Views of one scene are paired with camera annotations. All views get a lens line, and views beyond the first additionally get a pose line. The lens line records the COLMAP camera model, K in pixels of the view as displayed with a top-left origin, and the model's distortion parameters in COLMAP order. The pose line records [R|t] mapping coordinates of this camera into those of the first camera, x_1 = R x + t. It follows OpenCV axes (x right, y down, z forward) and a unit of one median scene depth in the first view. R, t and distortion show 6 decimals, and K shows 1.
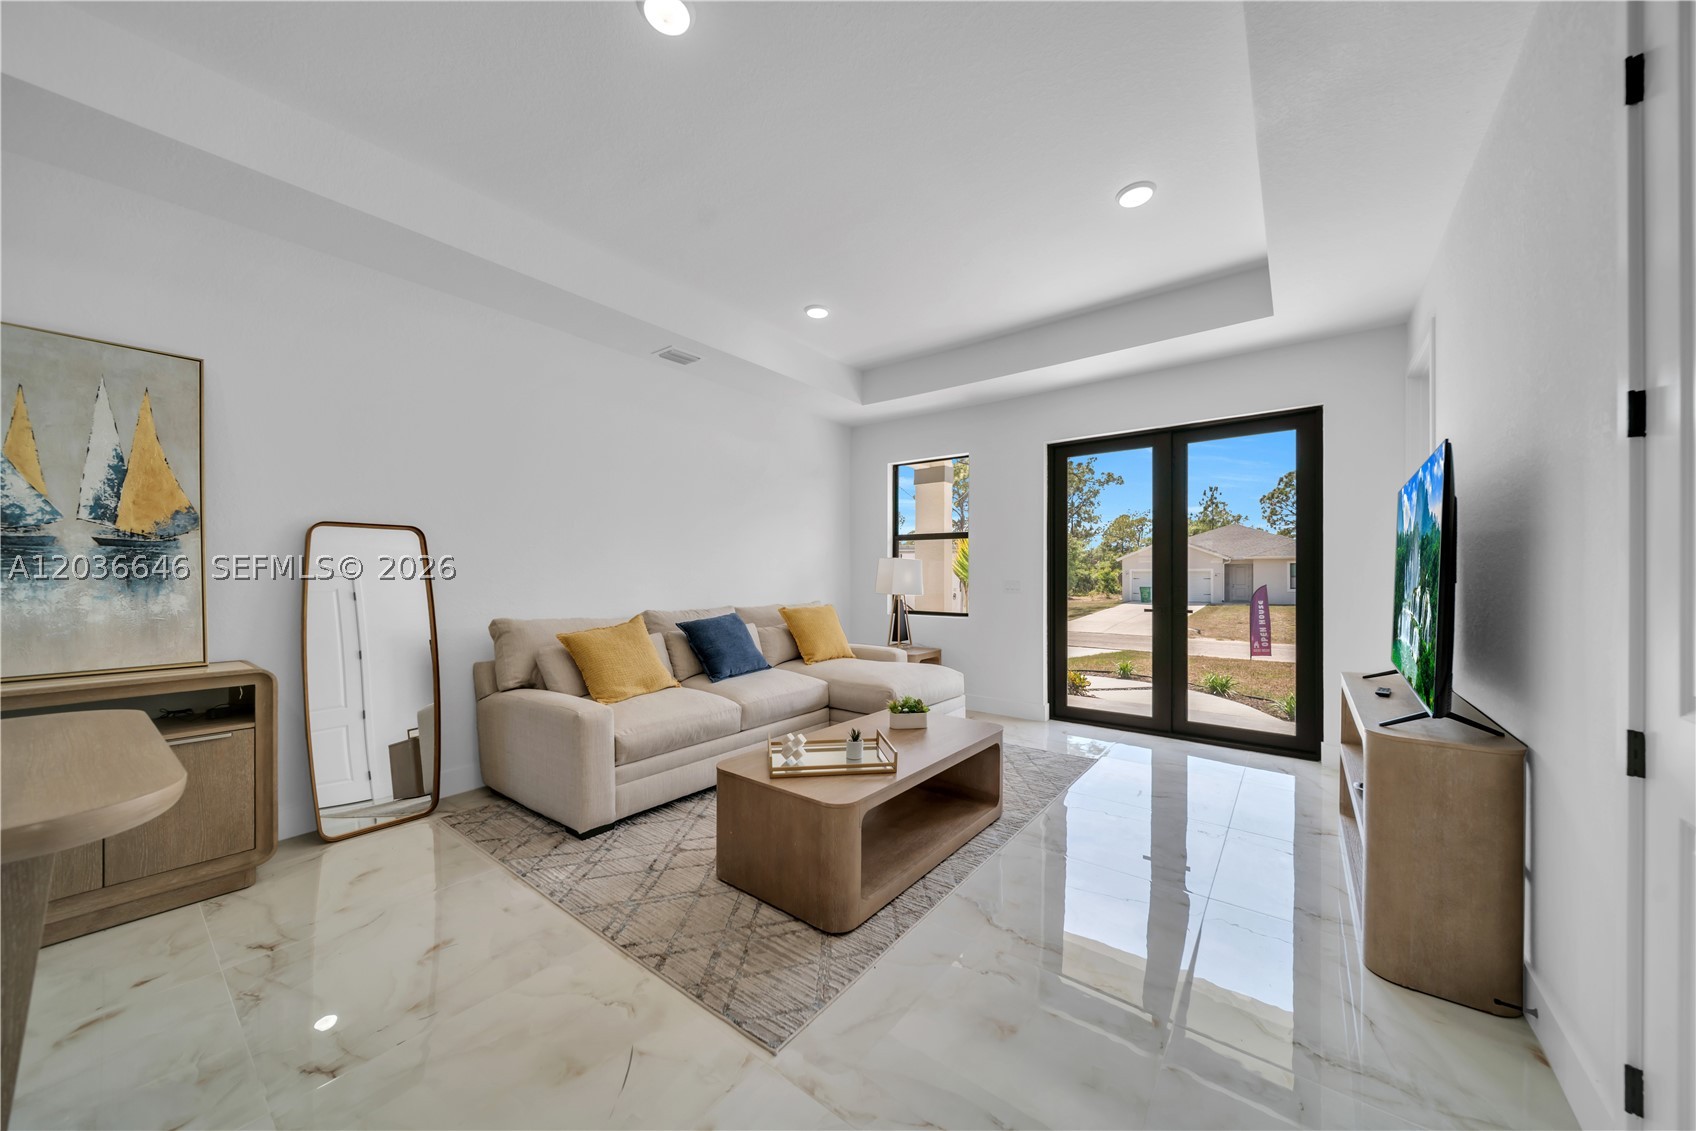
lens RADIAL K [[585.9, 0, 848.7], [0, 585.9, 575.0], [0, 0, 1]] dist [-0.000340, -0.000730]
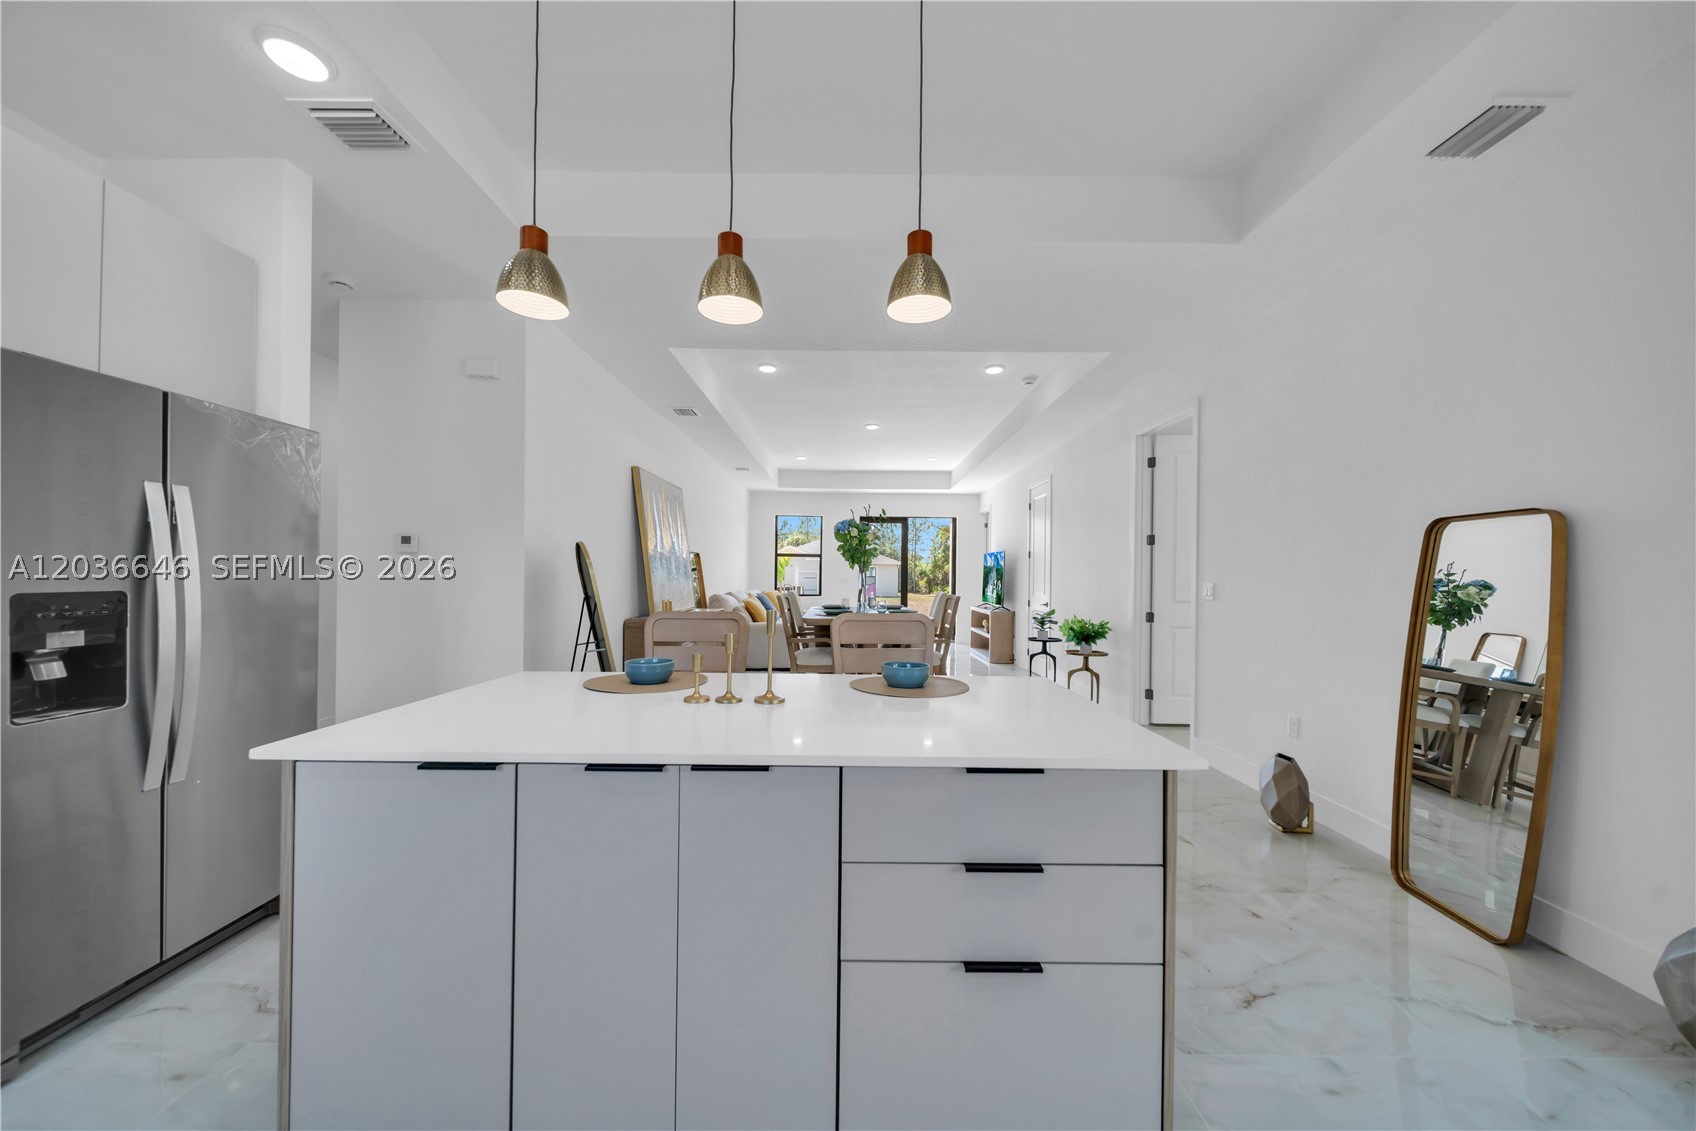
lens RADIAL K [[585.9, 0, 848.7], [0, 585.9, 575.0], [0, 0, 1]] dist [-0.000340, -0.000730]
pose [[0.792335, 0.008226, 0.610031, -1.268443], [-0.009523, 0.999954, -0.001114, -0.000768], [-0.610012, -0.004927, 0.792377, -0.883245]]
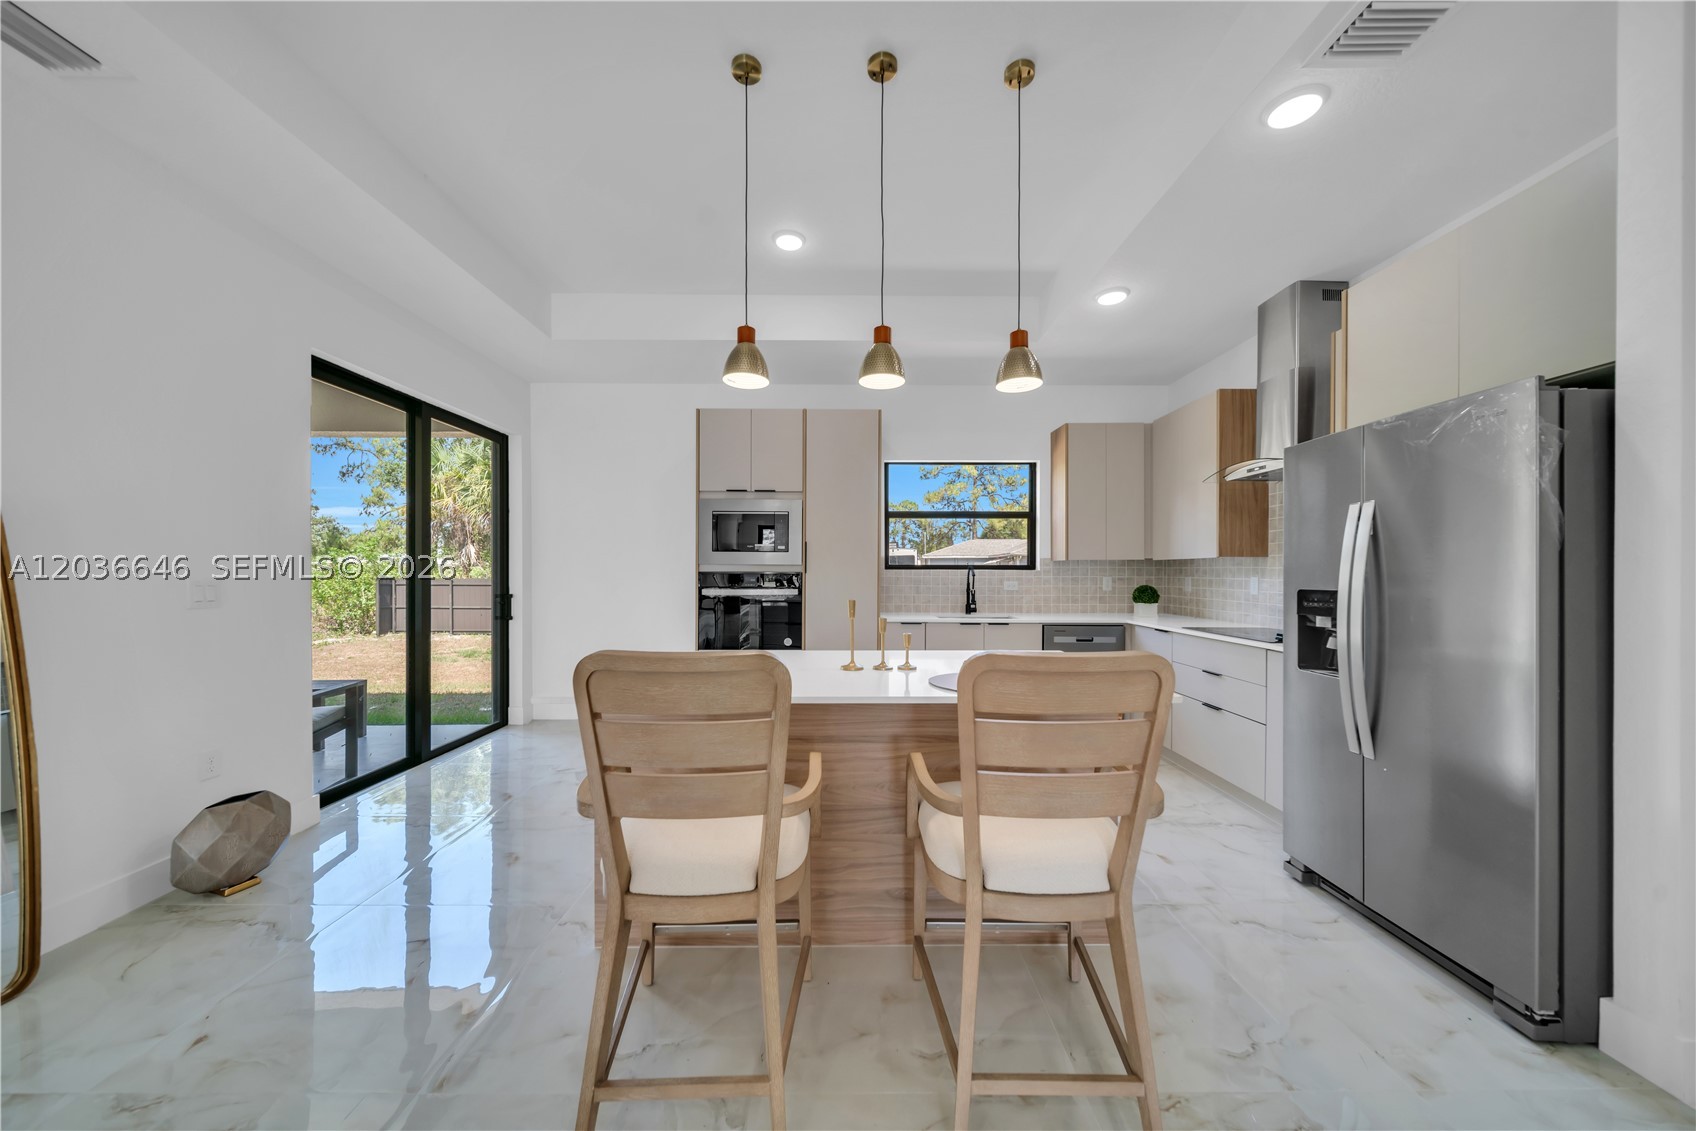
lens RADIAL K [[584.6, 0, 847.8], [0, 584.6, 575.3], [0, 0, 1]] dist [0.000216, -0.000186]
pose [[-0.788918, 0.000751, -0.614498, -0.753465], [-0.001972, 0.999991, 0.003753, -0.000402], [0.614495, 0.004172, -0.788910, -0.139253]]
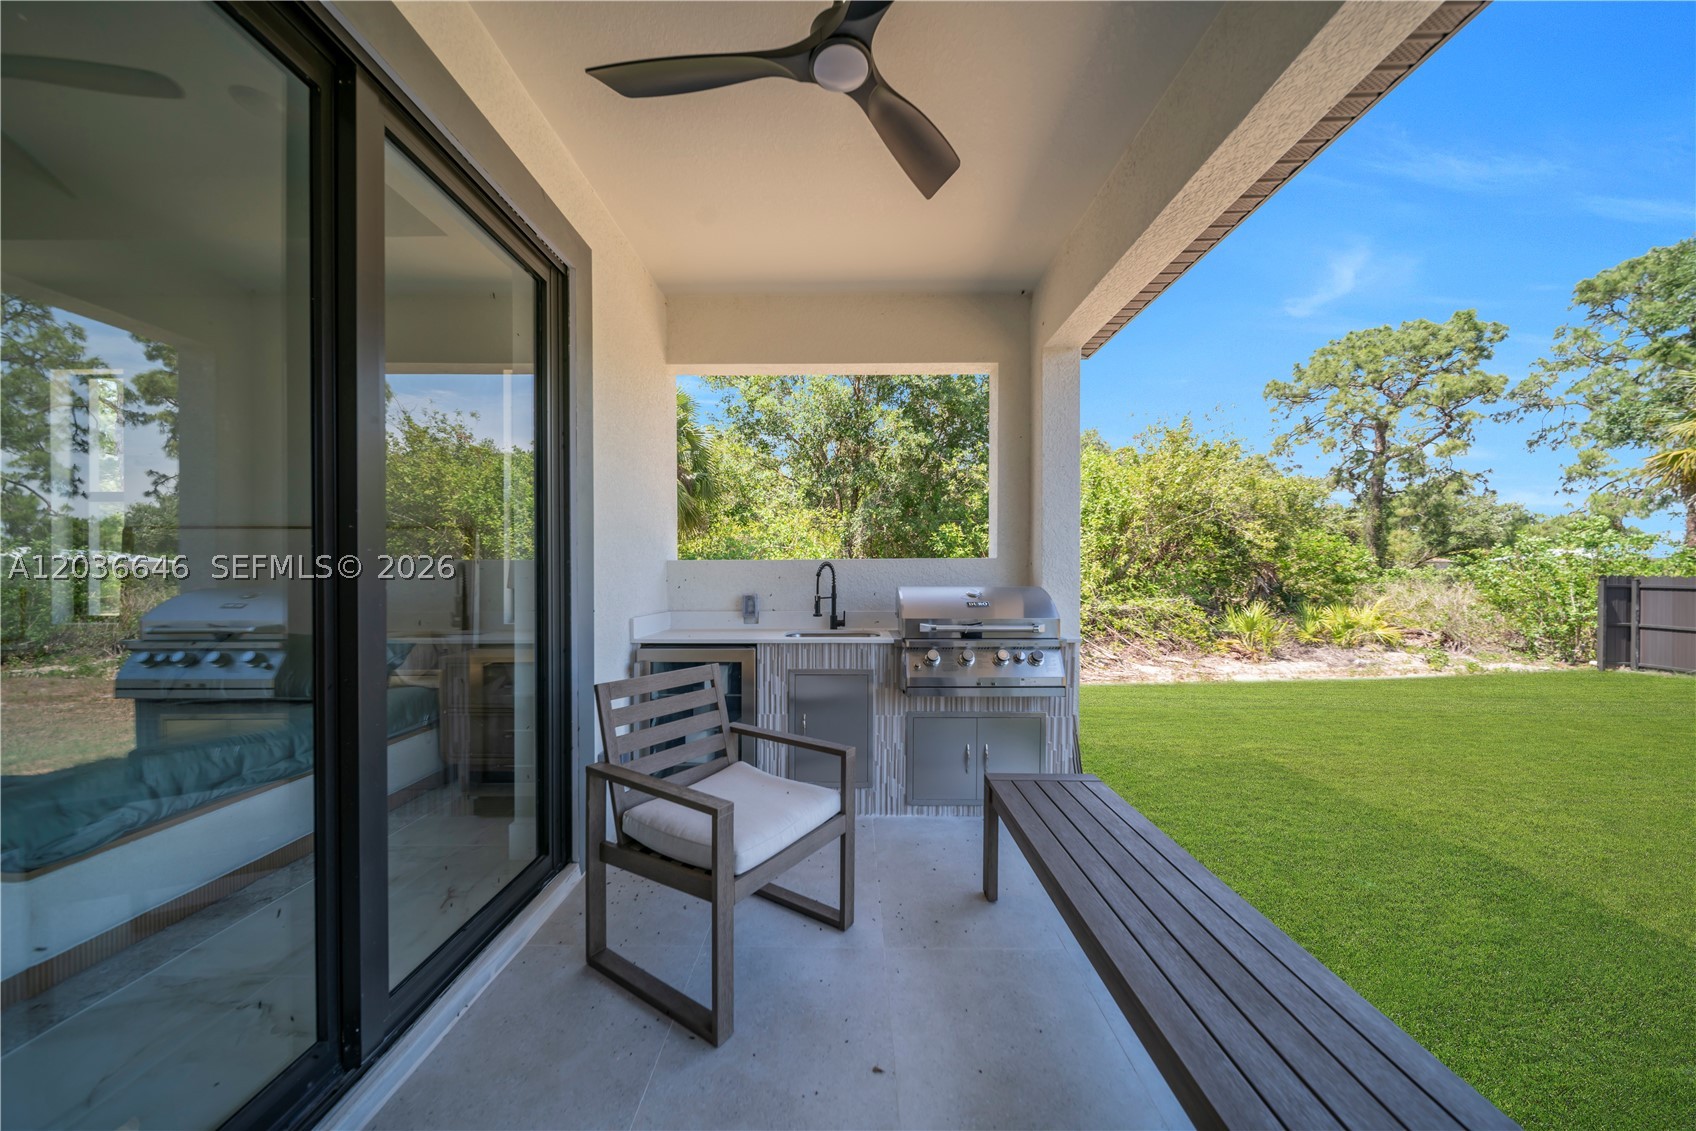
lens RADIAL K [[585.9, 0, 848.7], [0, 585.9, 575.0], [0, 0, 1]] dist [-0.000340, -0.000730]
pose [[-0.611988, -0.008153, 0.790825, -0.672481], [-0.001796, 0.999959, 0.008920, 0.021569], [-0.790865, 0.004039, -0.611977, -1.372549]]
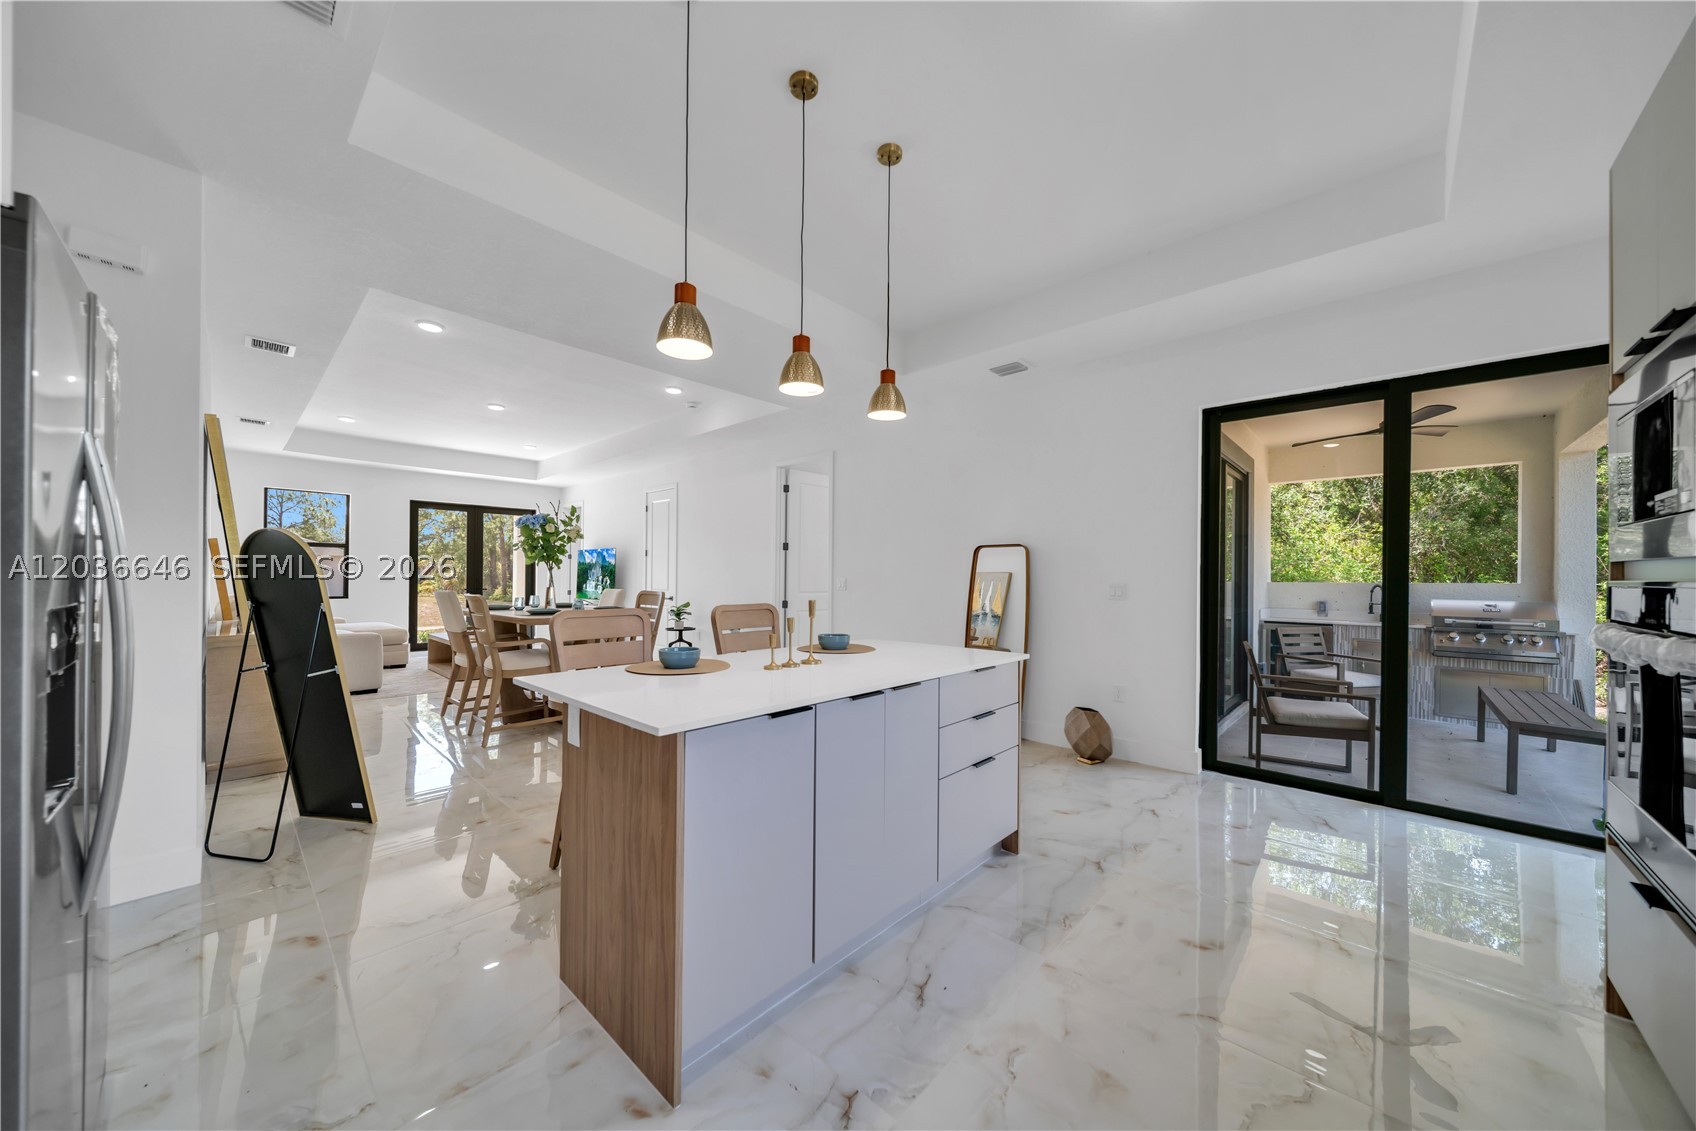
lens RADIAL K [[585.9, 0, 848.7], [0, 585.9, 575.0], [0, 0, 1]] dist [-0.000340, -0.000730]
pose [[0.090788, 0.001573, 0.995869, -1.632479], [-0.008561, 0.999963, -0.000799, -0.001778], [-0.995833, -0.008453, 0.090798, -0.628517]]
